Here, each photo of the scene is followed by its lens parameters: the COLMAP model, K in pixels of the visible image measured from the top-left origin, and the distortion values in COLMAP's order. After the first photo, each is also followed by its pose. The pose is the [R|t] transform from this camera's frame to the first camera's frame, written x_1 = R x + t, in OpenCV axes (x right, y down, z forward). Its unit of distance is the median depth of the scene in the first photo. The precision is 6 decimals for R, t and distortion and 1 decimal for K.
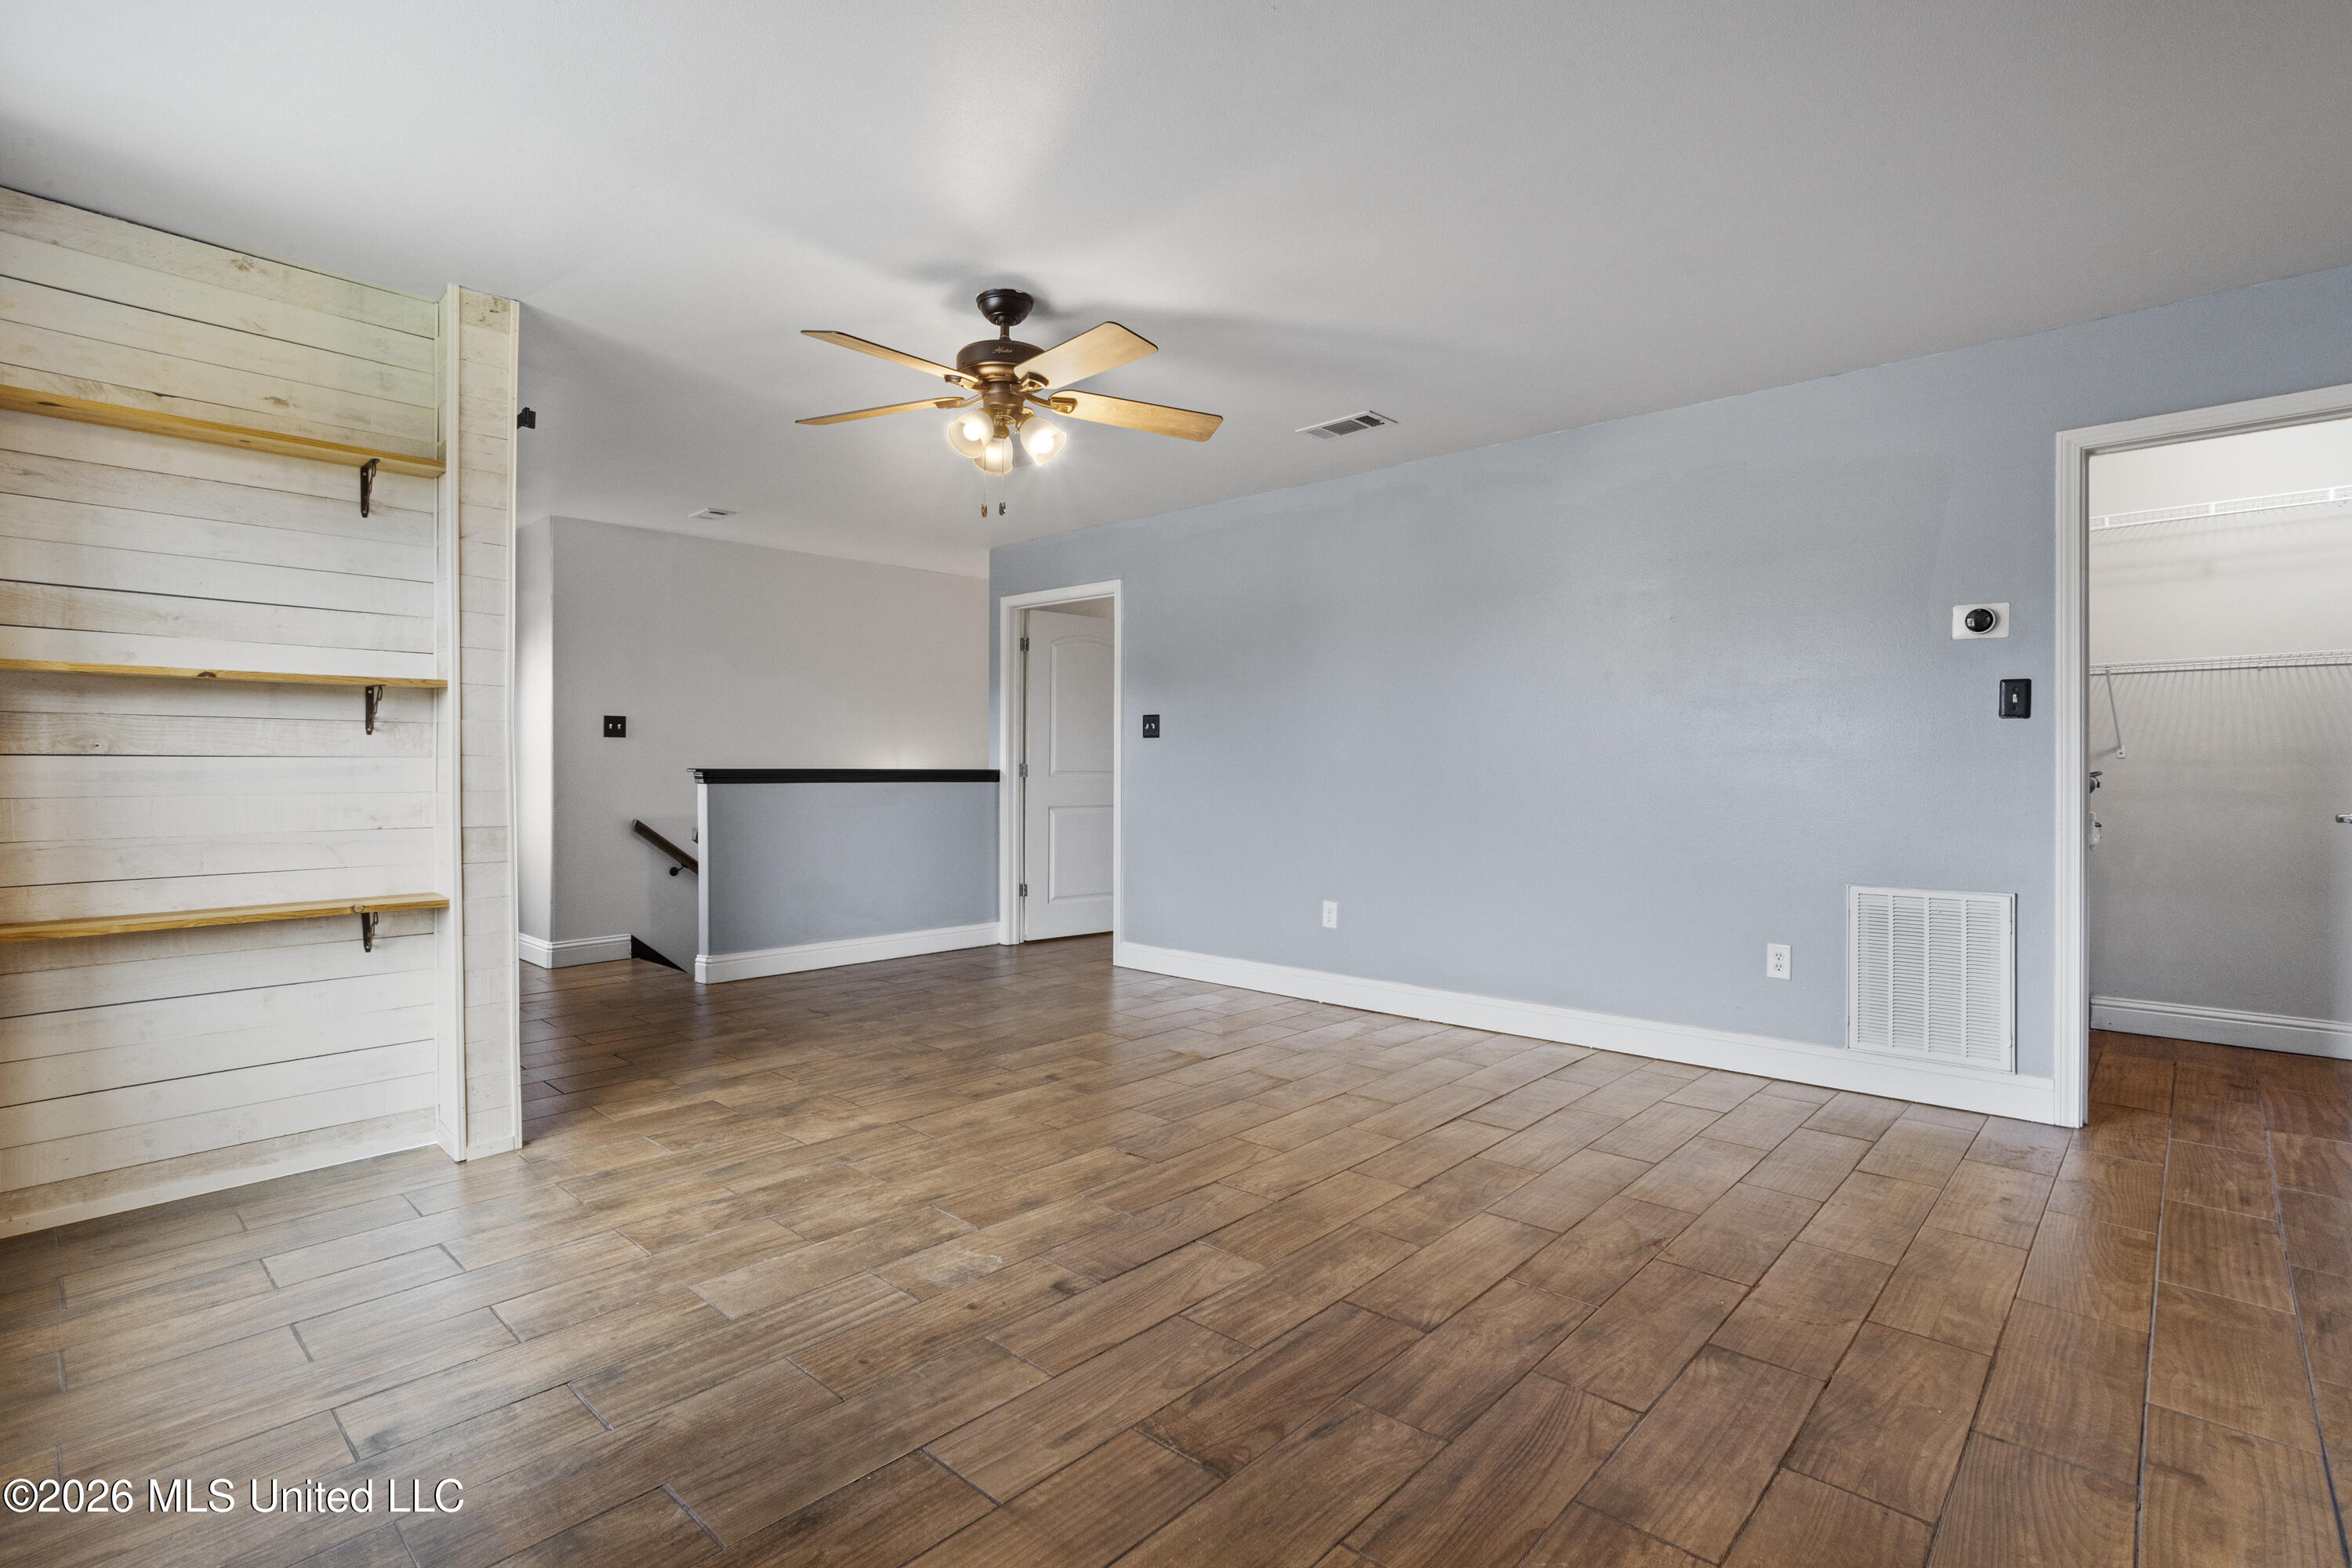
lens RADIAL K [[1128.6, 0, 1169.3], [0, 1128.6, 769.8], [0, 0, 1]] dist [-0.057613, 0.035267]
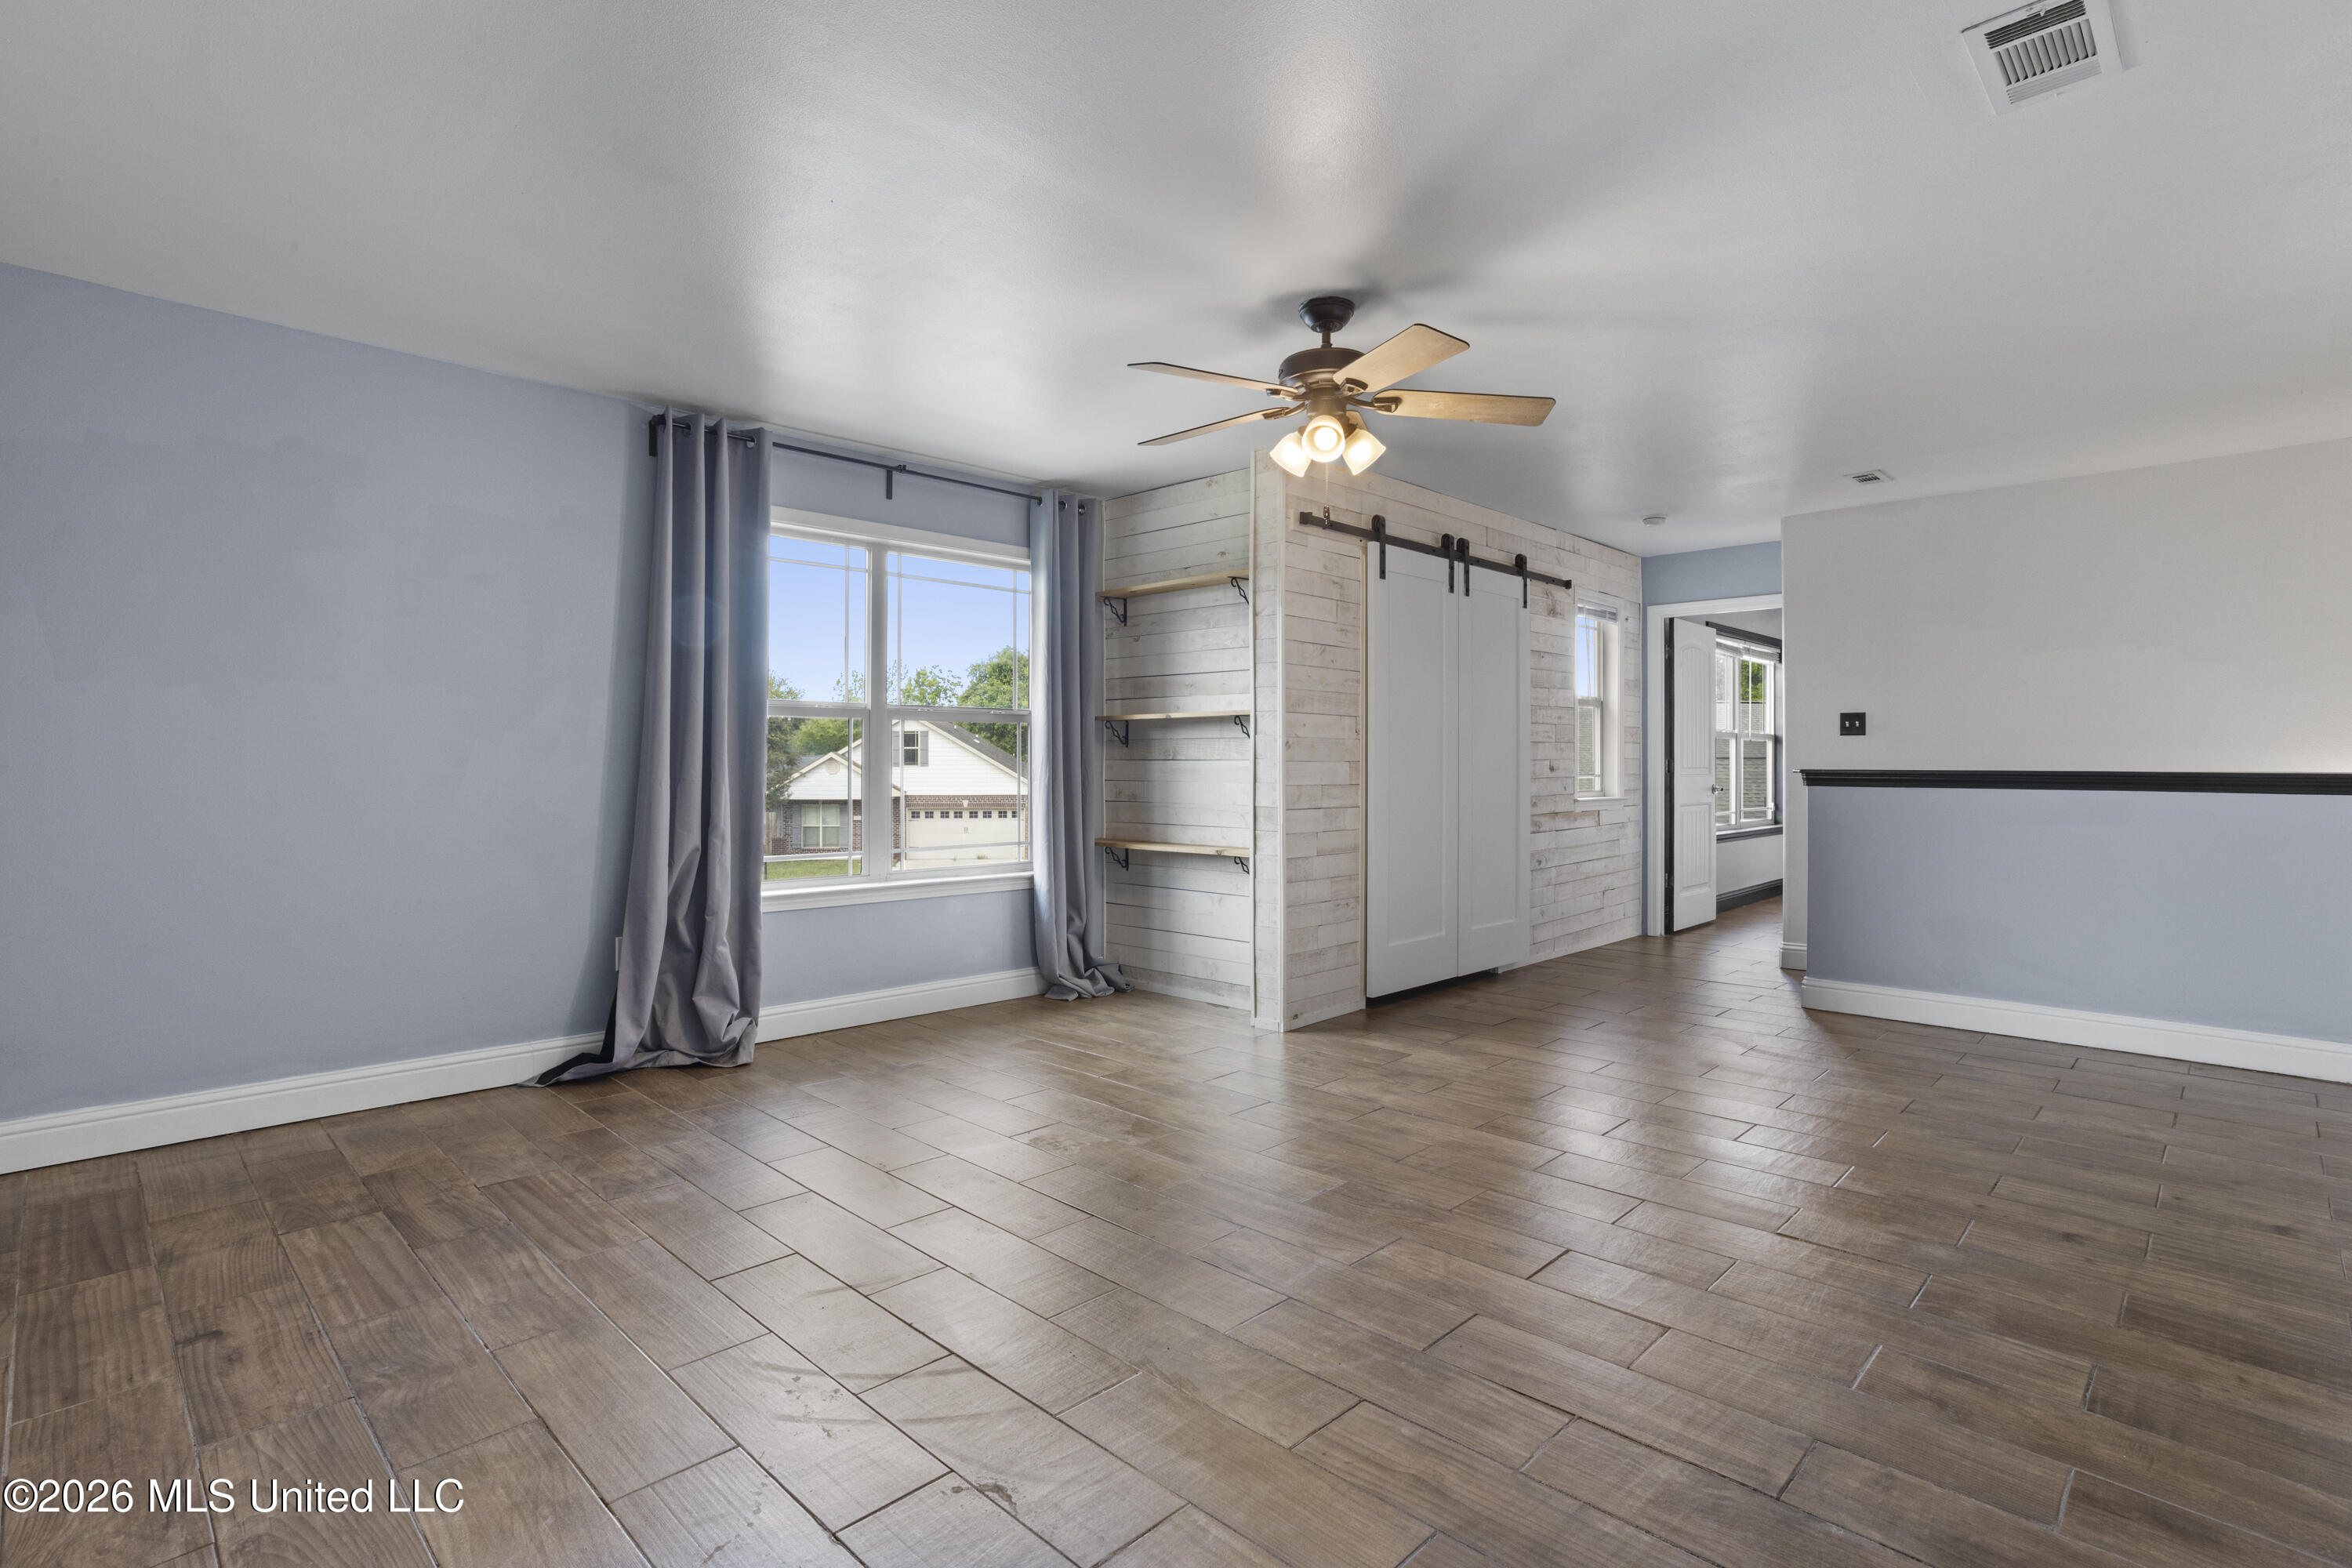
lens RADIAL K [[1128.6, 0, 1169.3], [0, 1128.6, 769.8], [0, 0, 1]] dist [-0.057613, 0.035267]
pose [[-0.028504, 0.005936, -0.999576, 0.931258], [-0.005574, 0.999966, 0.006097, -0.006914], [0.999578, 0.005745, -0.028470, 0.949301]]
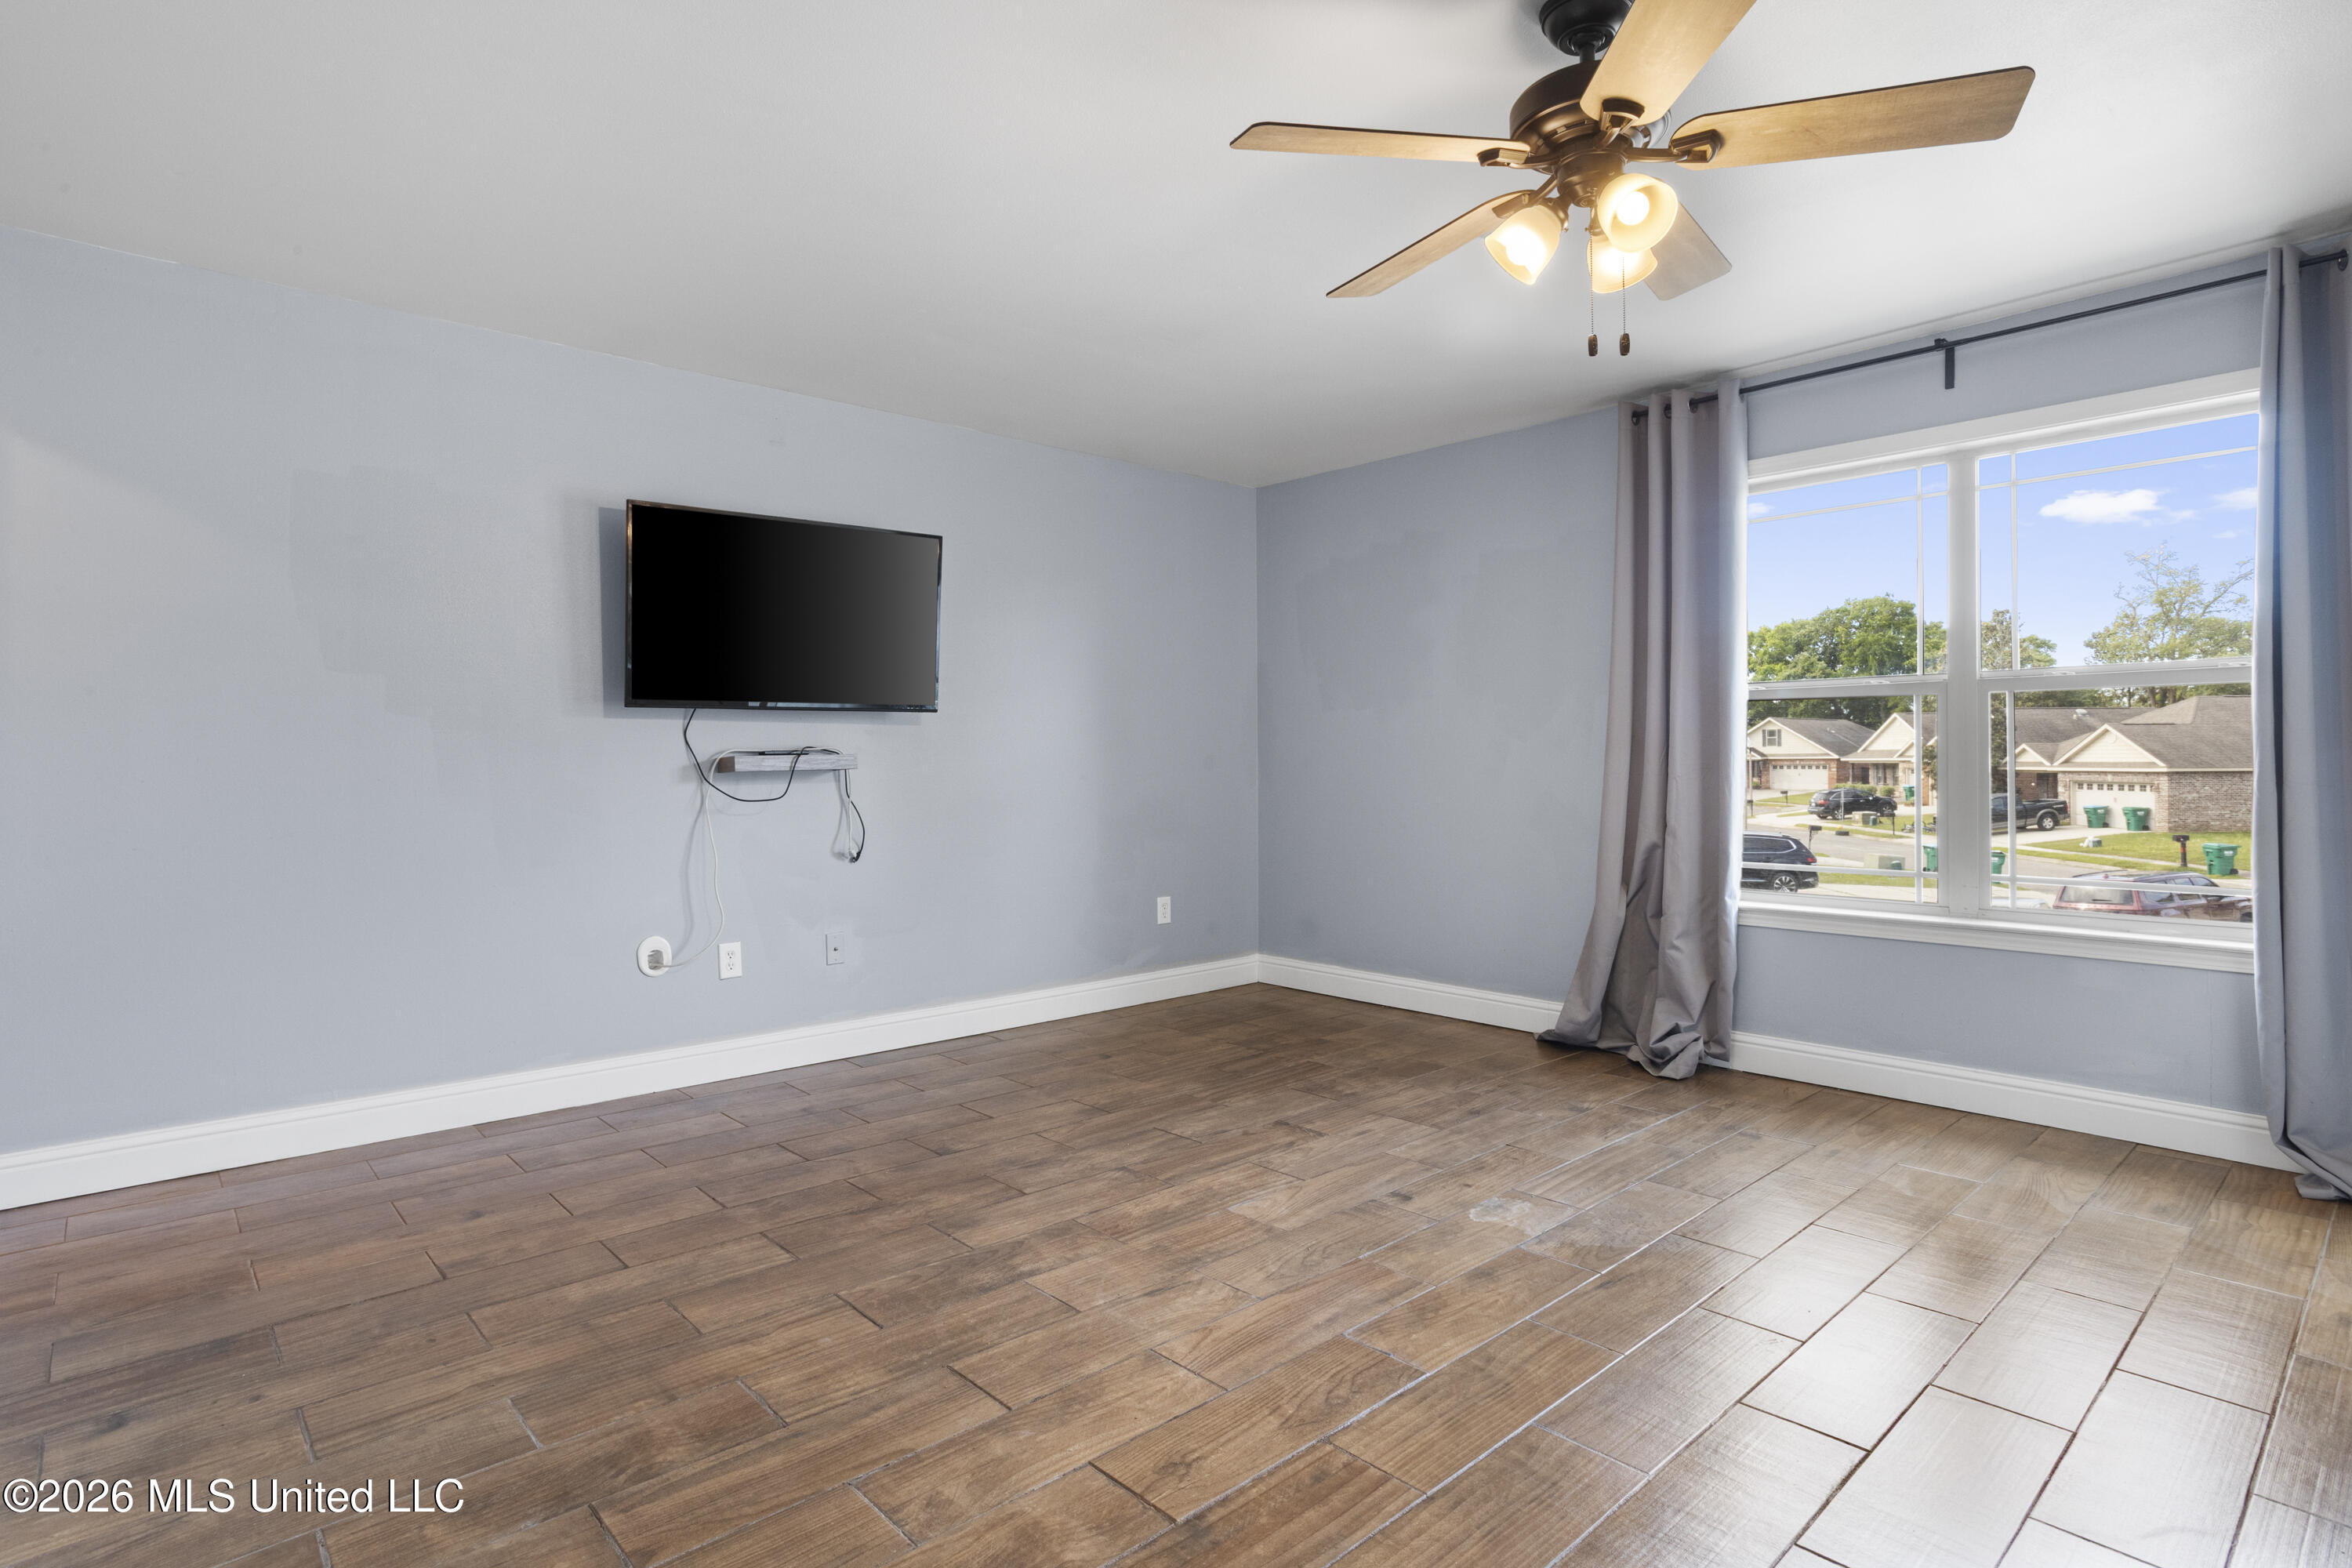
lens RADIAL K [[1210.7, 0, 1176.2], [0, 1210.7, 773.3], [0, 0, 1]] dist [-0.055654, 0.031649]
pose [[-0.996715, 0.005256, 0.080824, 0.030979], [0.006304, 0.999899, 0.012725, -0.005218], [-0.080749, 0.013192, -0.996647, 1.797063]]
